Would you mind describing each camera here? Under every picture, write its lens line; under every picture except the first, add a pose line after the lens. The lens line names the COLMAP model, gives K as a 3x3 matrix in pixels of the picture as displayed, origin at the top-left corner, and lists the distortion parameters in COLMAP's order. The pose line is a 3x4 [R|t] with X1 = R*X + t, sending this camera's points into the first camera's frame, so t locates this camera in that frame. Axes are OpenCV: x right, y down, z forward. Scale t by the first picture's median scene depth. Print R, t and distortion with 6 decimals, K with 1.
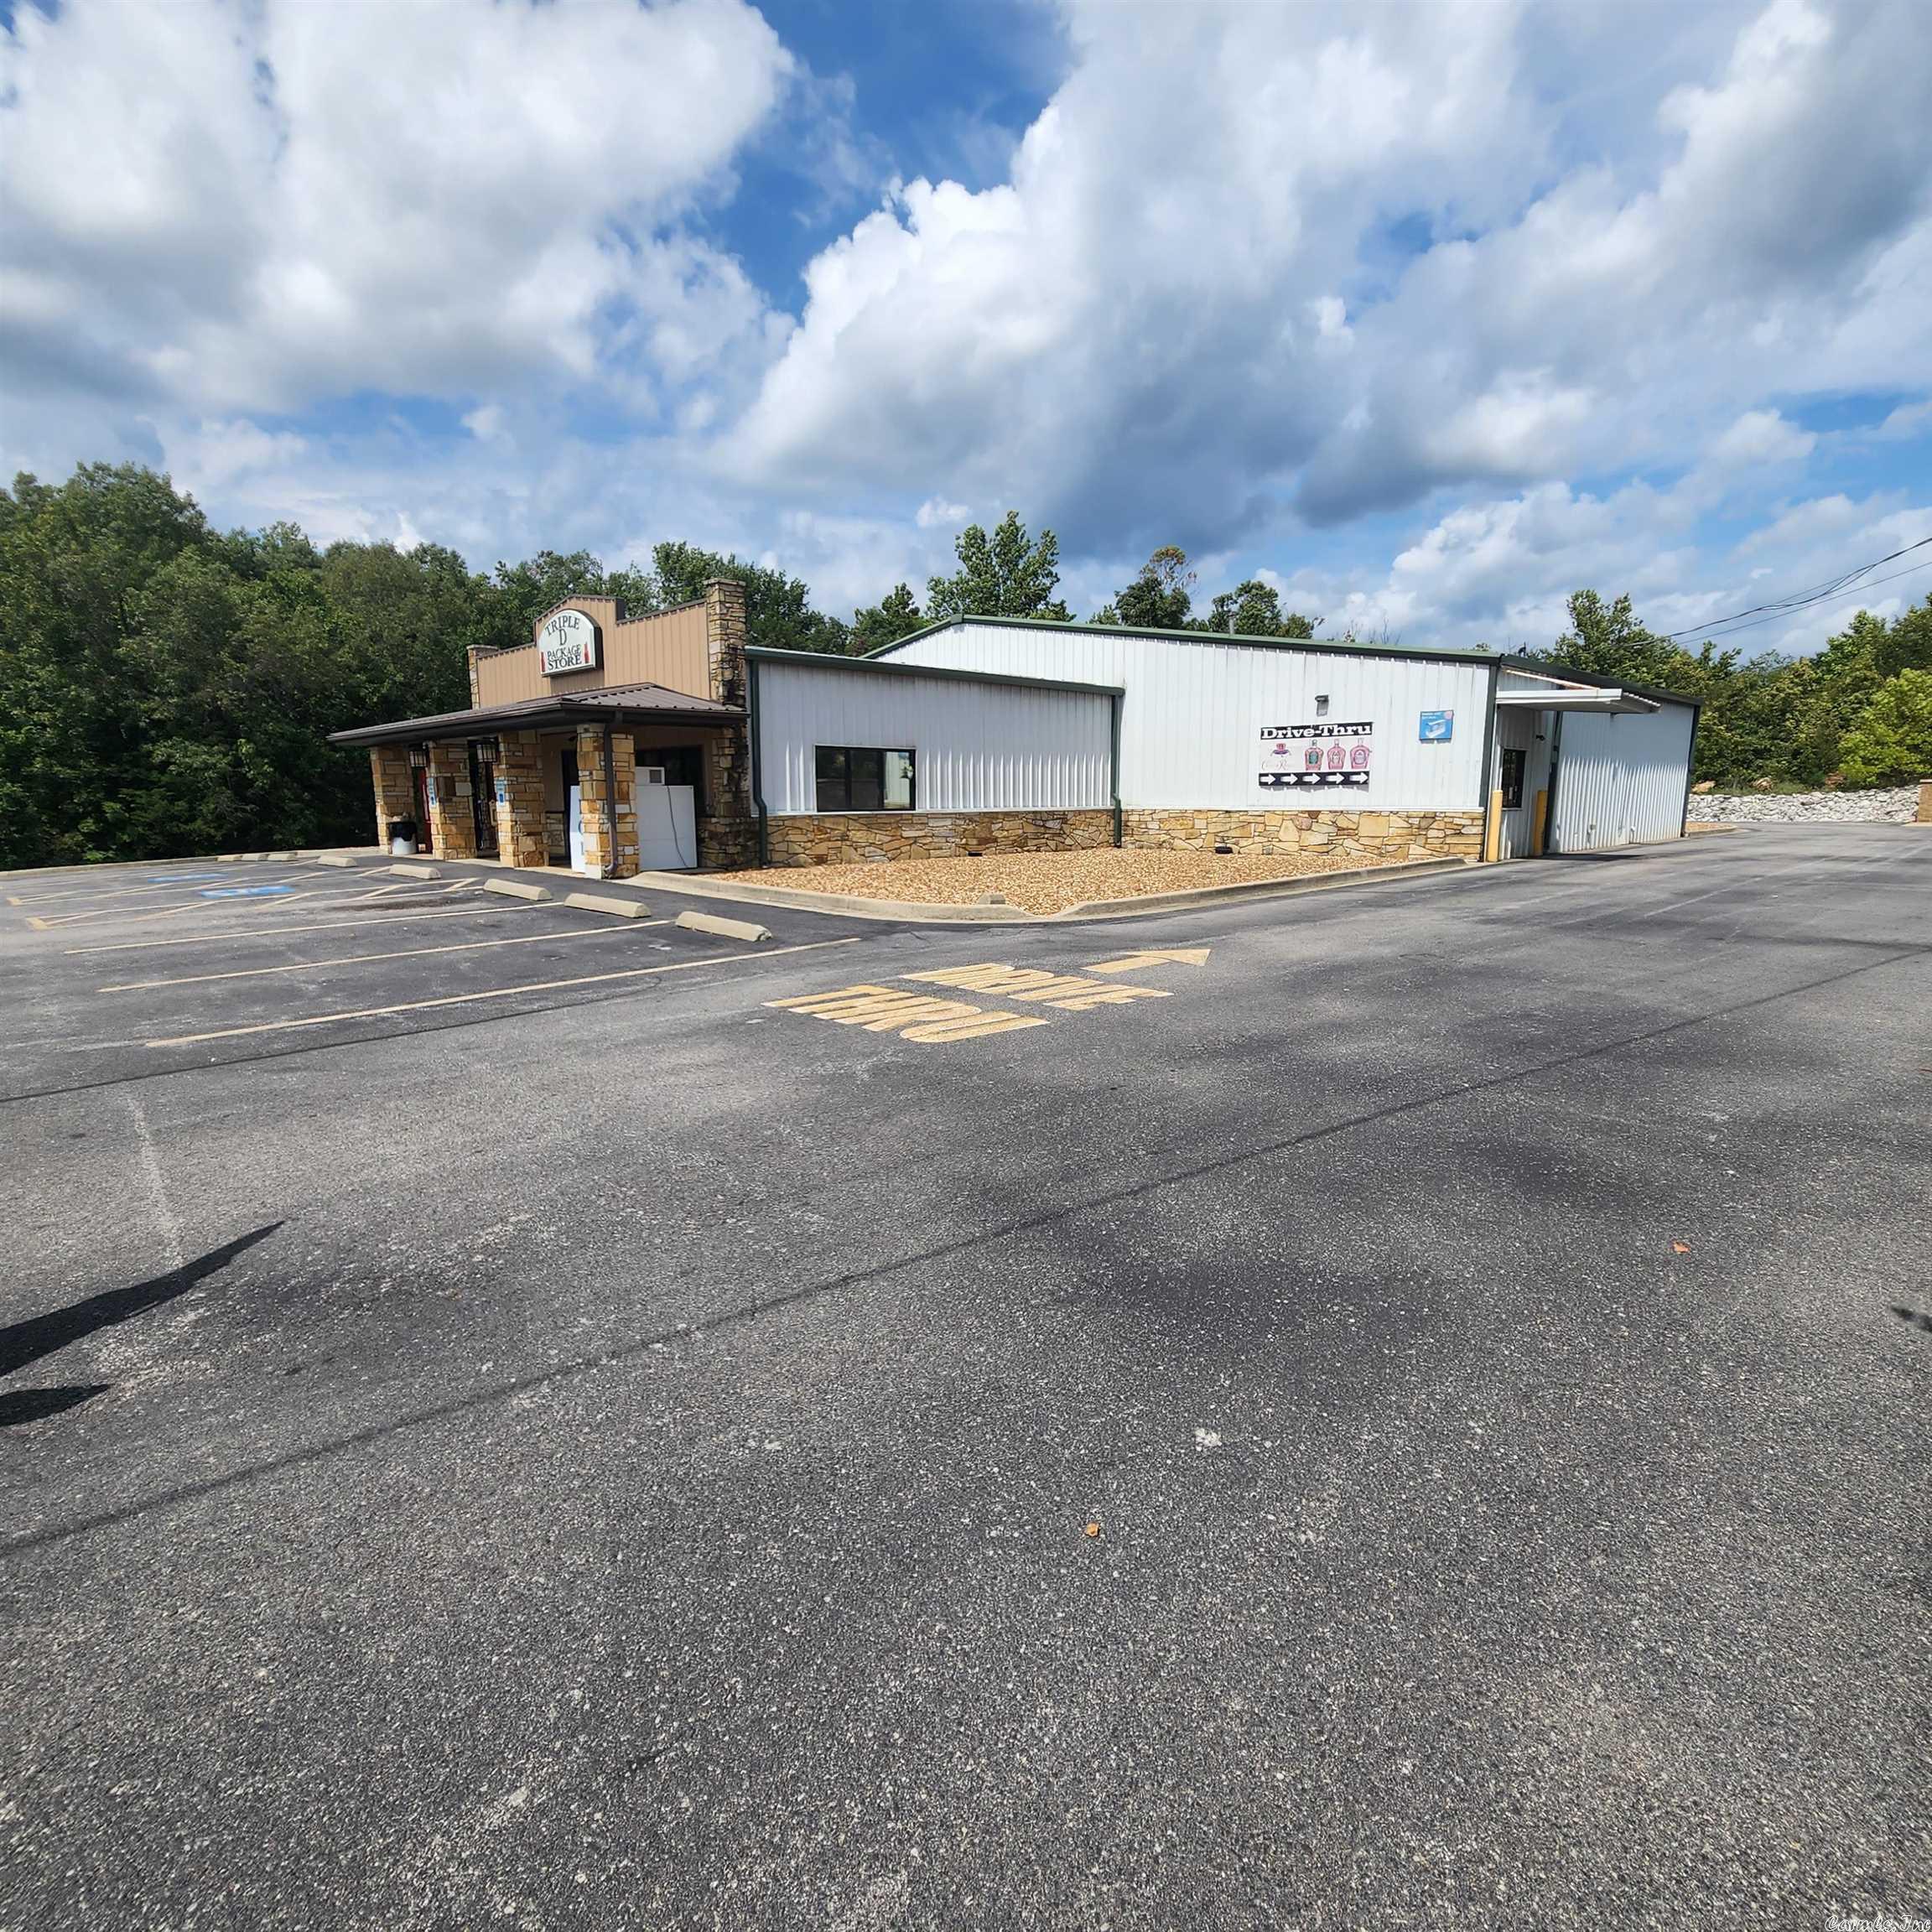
lens RADIAL K [[1091.8, 0, 949.6], [0, 1091.8, 985.8], [0, 0, 1]] dist [0.003385, 0.000491]
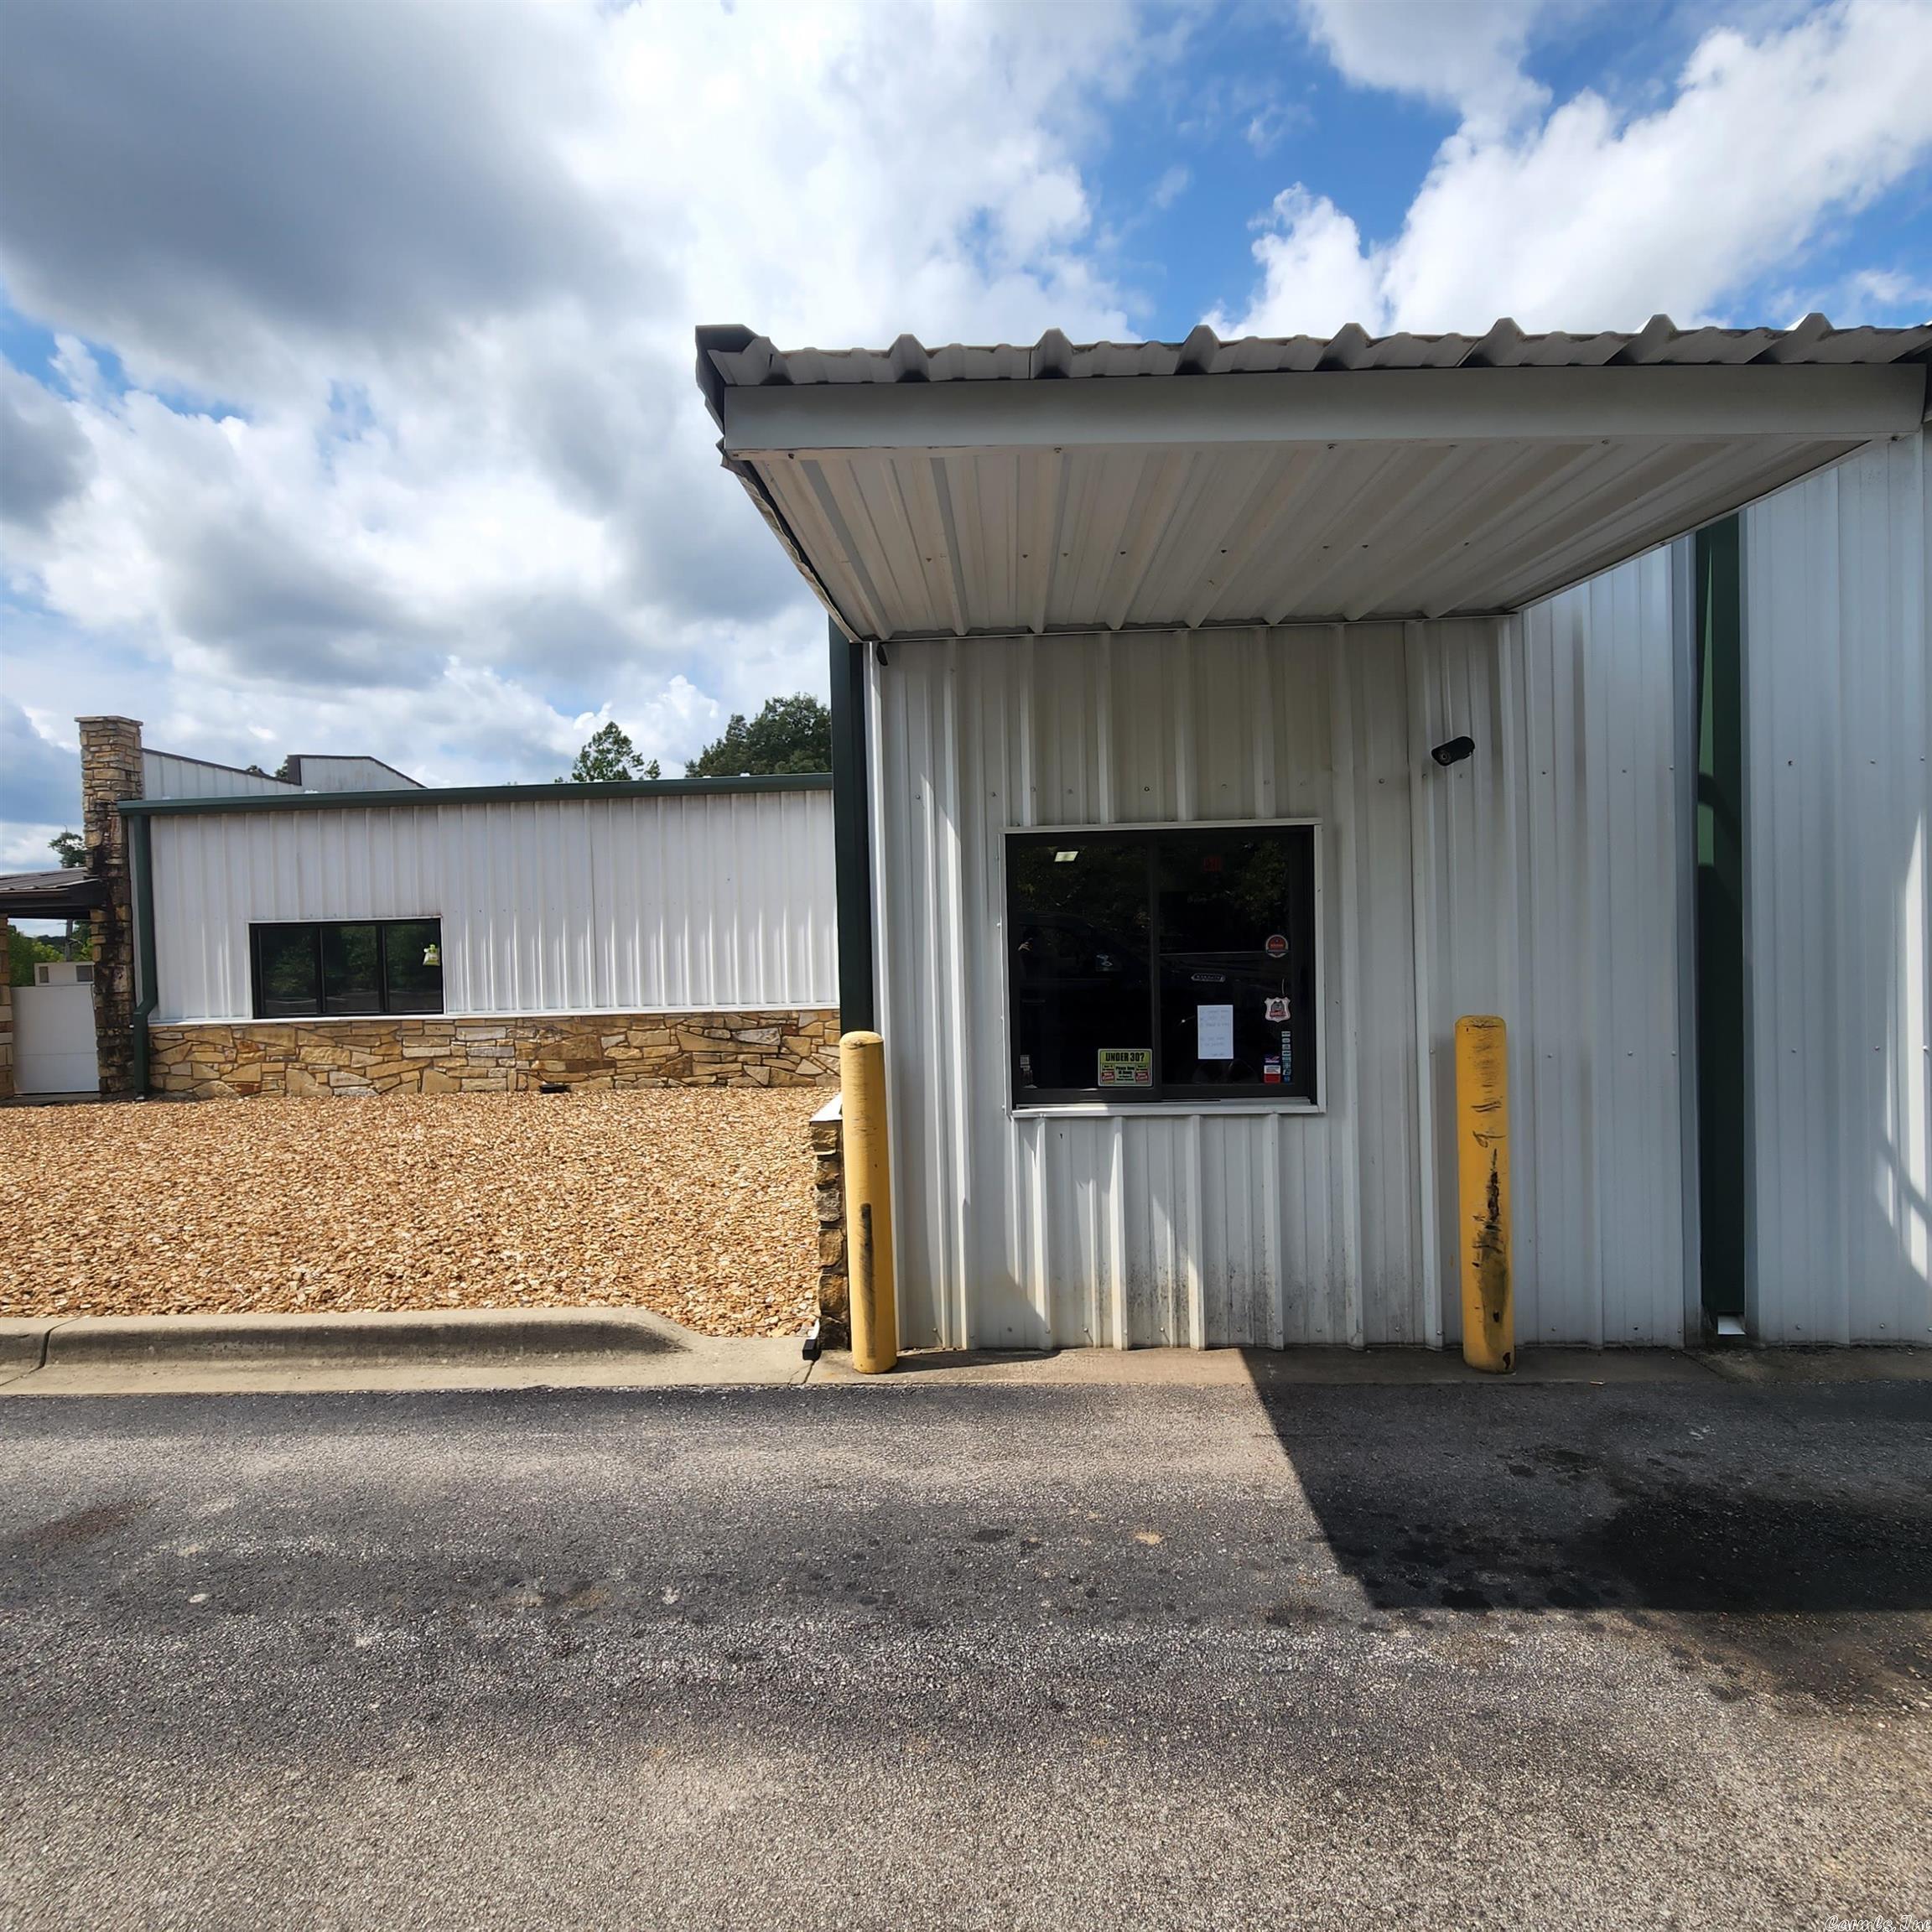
lens RADIAL K [[1091.8, 0, 965.9], [0, 1091.8, 963.9], [0, 0, 1]] dist [0.003385, 0.000491]
pose [[0.666075, -0.005722, -0.745863, 0.636113], [-0.102358, 0.989809, -0.099002, -0.159776], [0.738828, 0.142288, 0.658701, 0.816820]]
